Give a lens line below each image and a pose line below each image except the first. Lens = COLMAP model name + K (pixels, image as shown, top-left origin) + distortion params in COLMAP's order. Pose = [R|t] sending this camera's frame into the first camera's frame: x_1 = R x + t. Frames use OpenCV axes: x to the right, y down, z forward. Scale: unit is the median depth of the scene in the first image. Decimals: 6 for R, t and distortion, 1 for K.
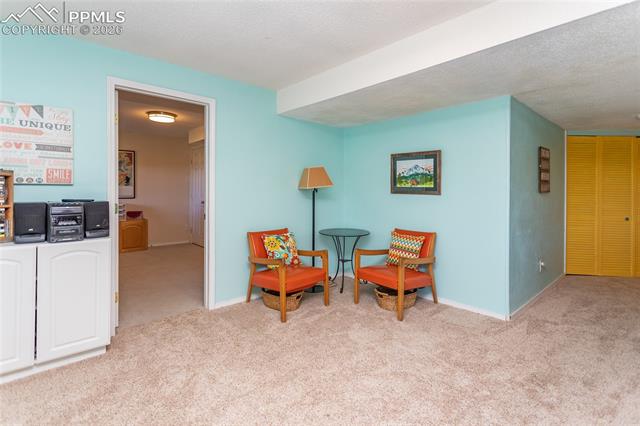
lens RADIAL K [[306.9, 0, 341.5], [0, 306.9, 184.7], [0, 0, 1]] dist [0.001879, 0.000051]
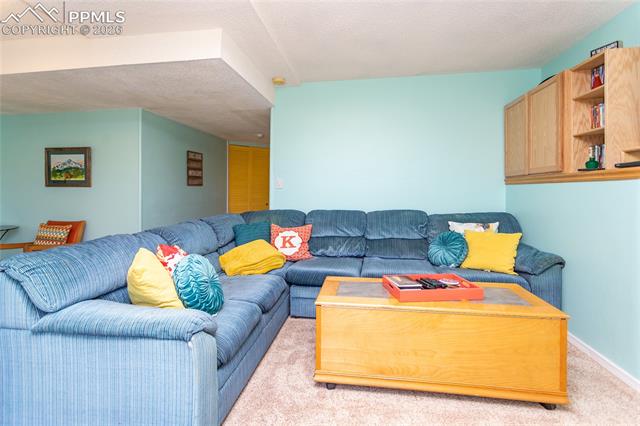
lens RADIAL K [[299.1, 0, 320.1], [0, 299.1, 186.0], [0, 0, 1]] dist [0.000453, 0.000244]
pose [[0.793087, 0.000916, 0.609108, 0.311394], [-0.001781, 0.999998, 0.000815, 0.026810], [-0.609106, -0.001731, 0.793087, -0.372803]]
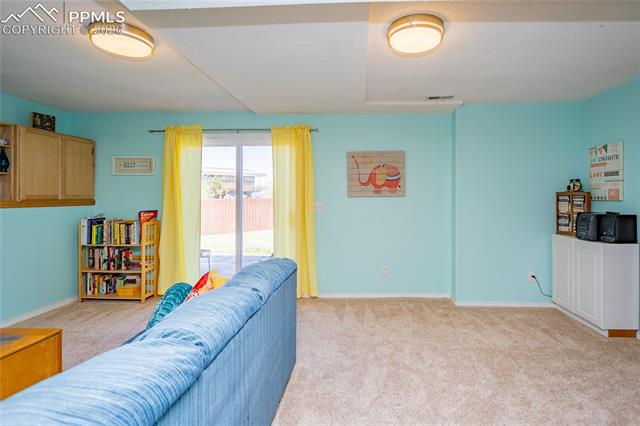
lens RADIAL K [[307.8, 0, 341.3], [0, 307.8, 209.9], [0, 0, 1]] dist [0.003026, 0.000984]
pose [[-0.723687, 0.033546, -0.689313, 0.588254], [0.009436, 0.999206, 0.038720, -0.016203], [0.690064, 0.021517, -0.723429, 0.788558]]
